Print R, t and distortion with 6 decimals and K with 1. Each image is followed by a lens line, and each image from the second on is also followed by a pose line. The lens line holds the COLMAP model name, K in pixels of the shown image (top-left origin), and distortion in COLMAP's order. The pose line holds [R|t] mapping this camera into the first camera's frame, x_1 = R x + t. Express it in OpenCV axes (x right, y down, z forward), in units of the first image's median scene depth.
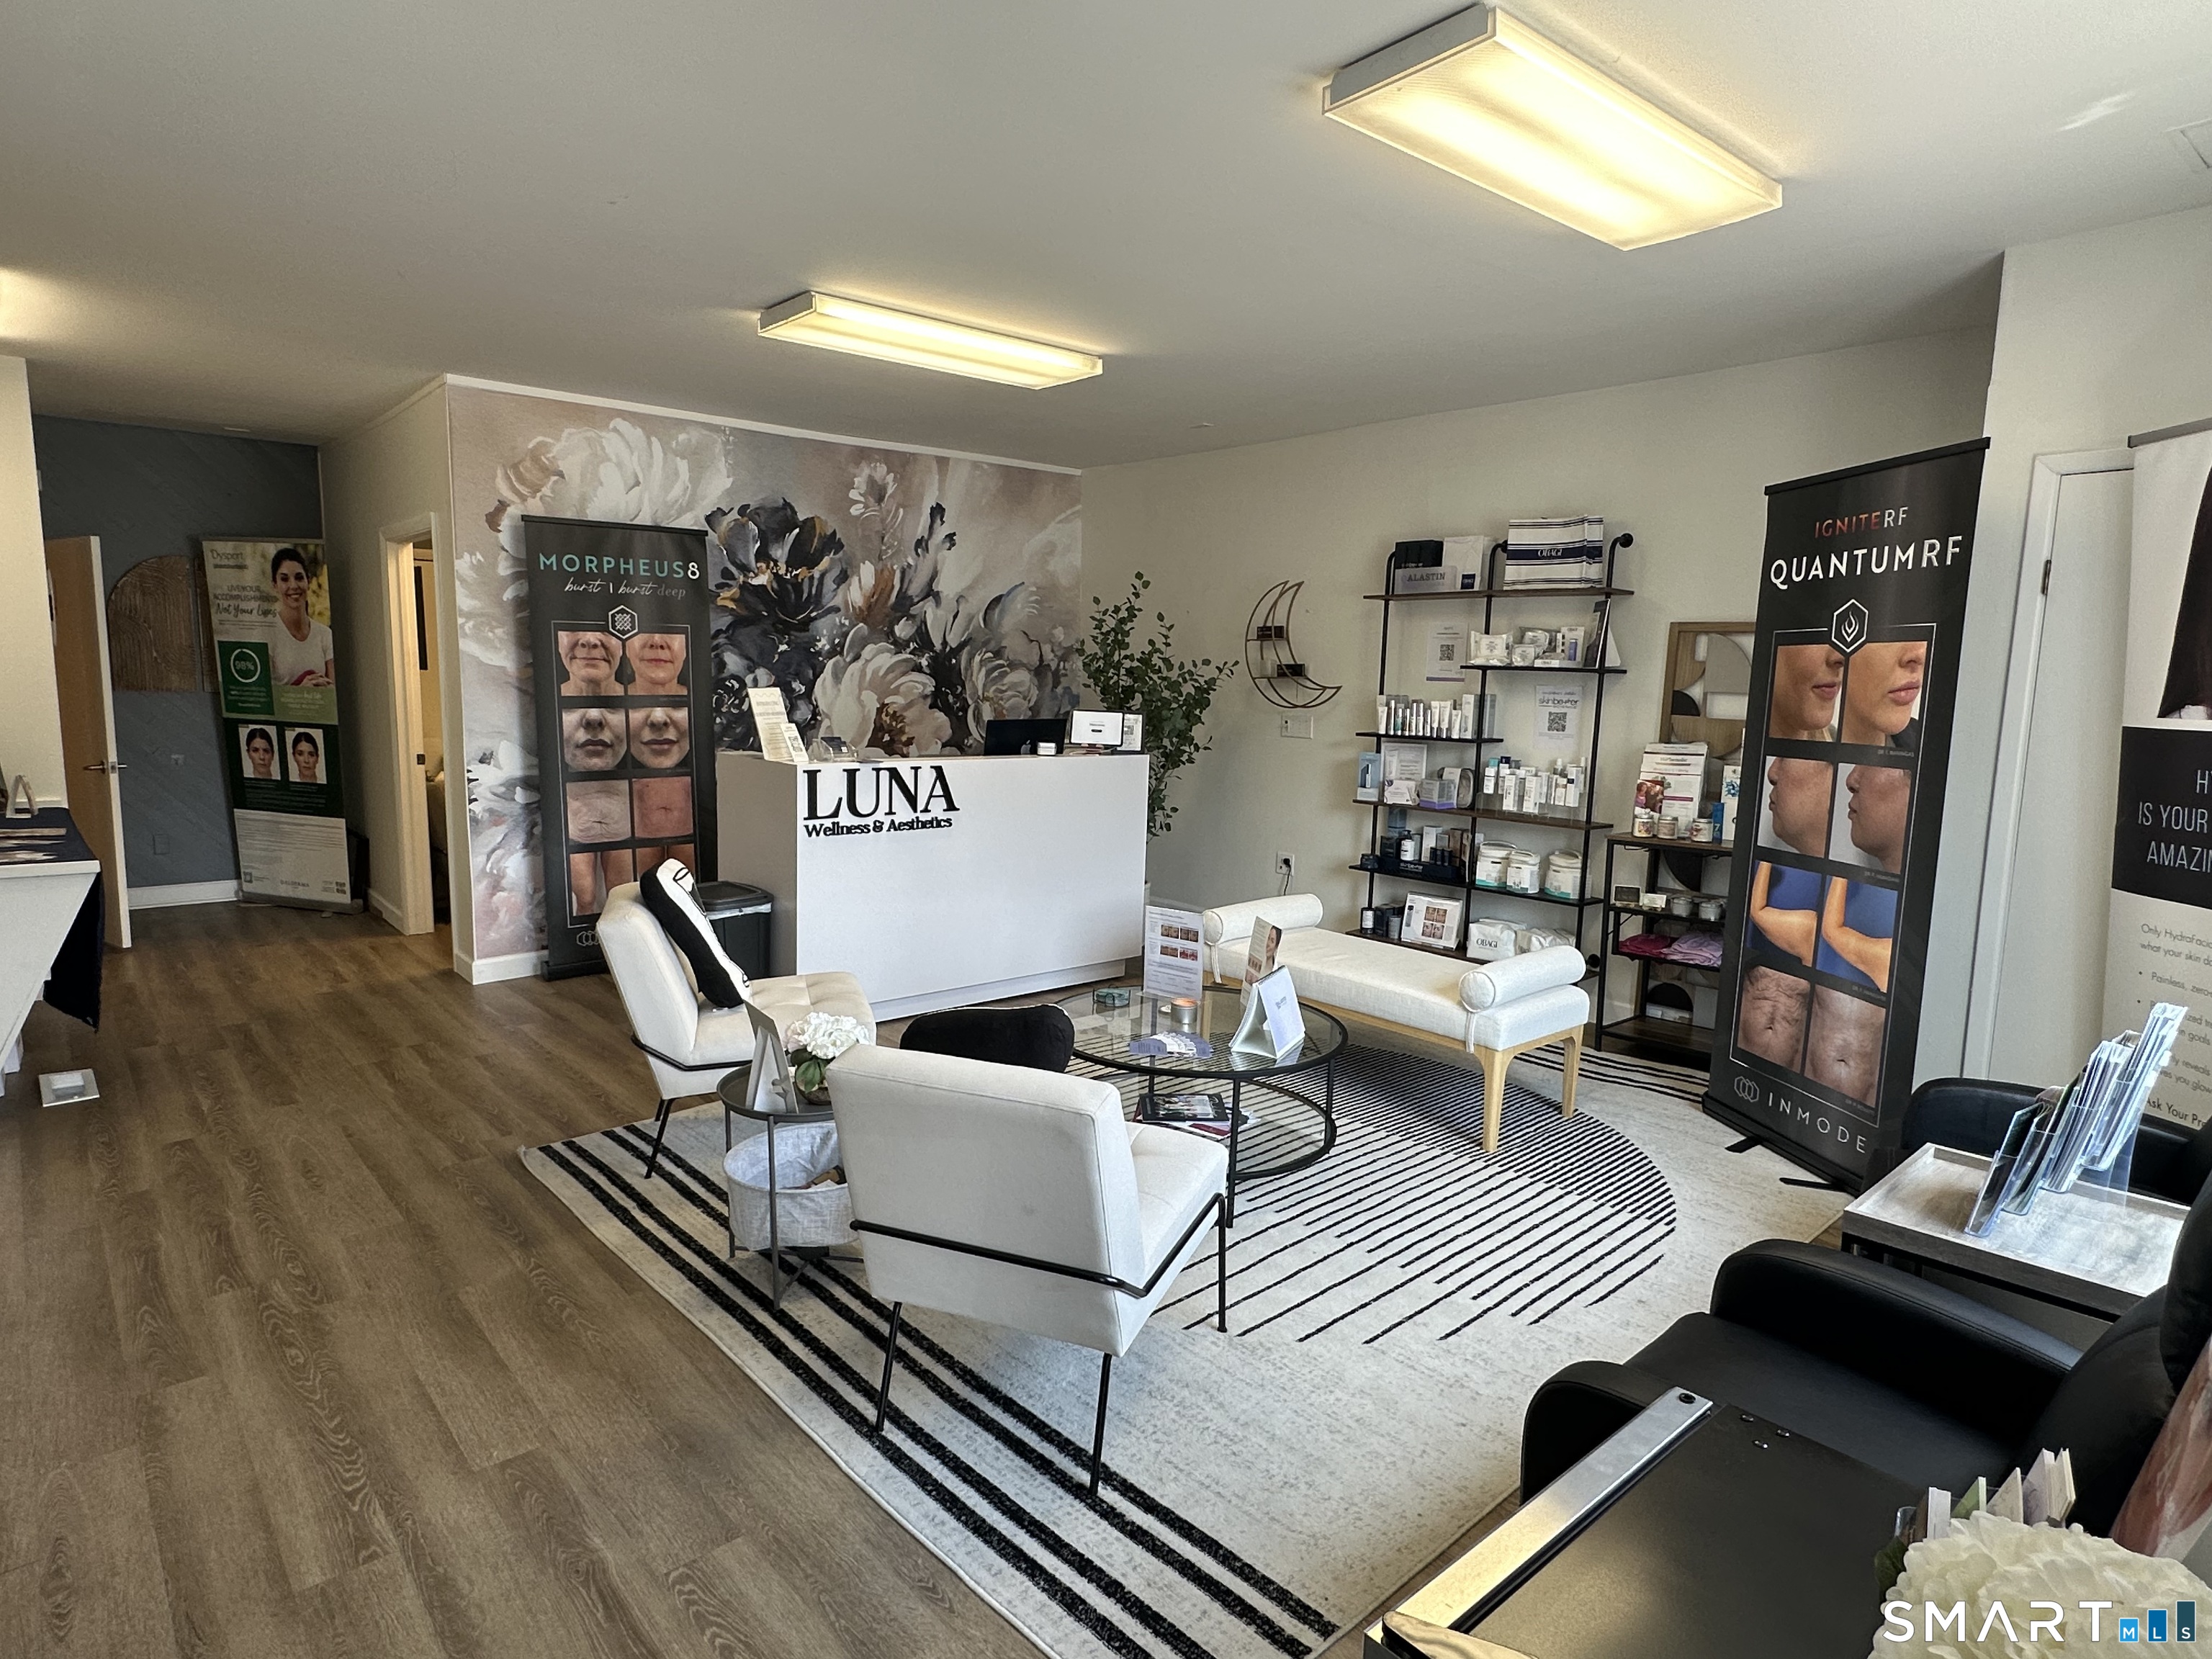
lens RADIAL K [[1254.0, 0, 1102.2], [0, 1254.0, 835.5], [0, 0, 1]] dist [-0.002752, -0.000550]
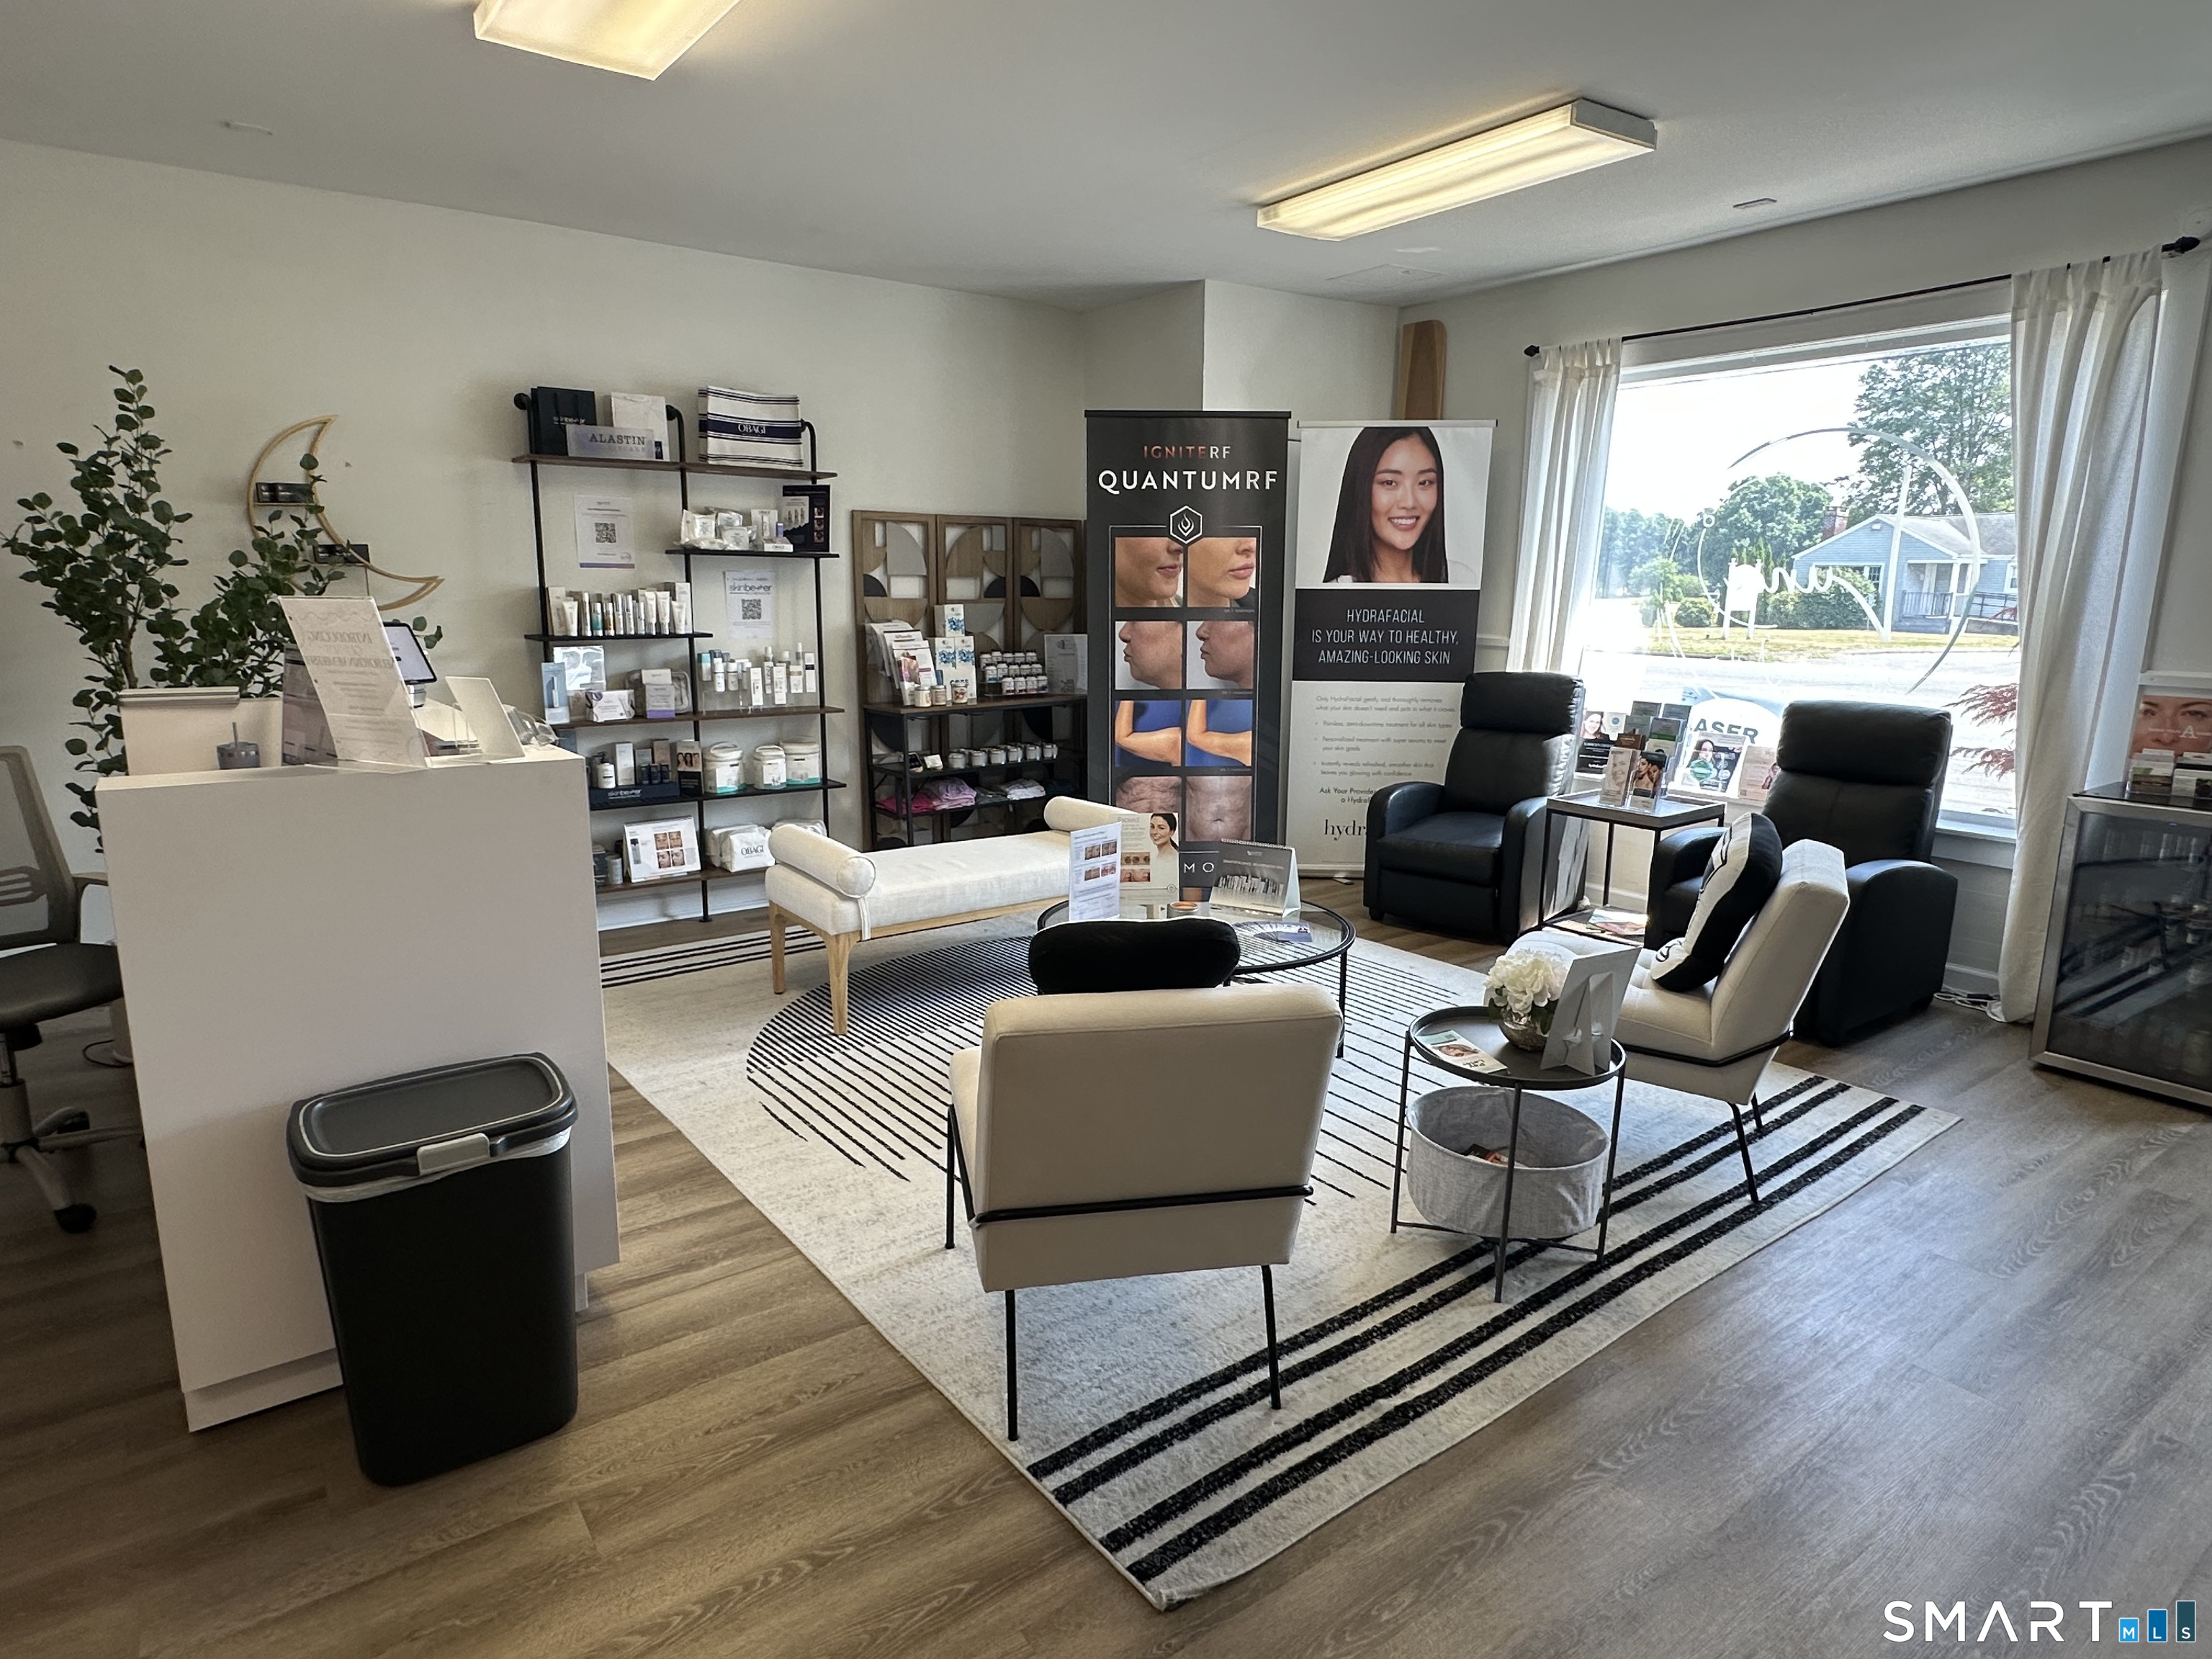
lens RADIAL K [[1254.0, 0, 1101.4], [0, 1254.0, 835.6], [0, 0, 1]] dist [-0.002752, -0.000550]
pose [[0.084543, -0.216864, 0.972534, -0.859405], [0.127177, 0.970394, 0.205331, -0.124704], [-0.988271, 0.106325, 0.109620, 0.943472]]
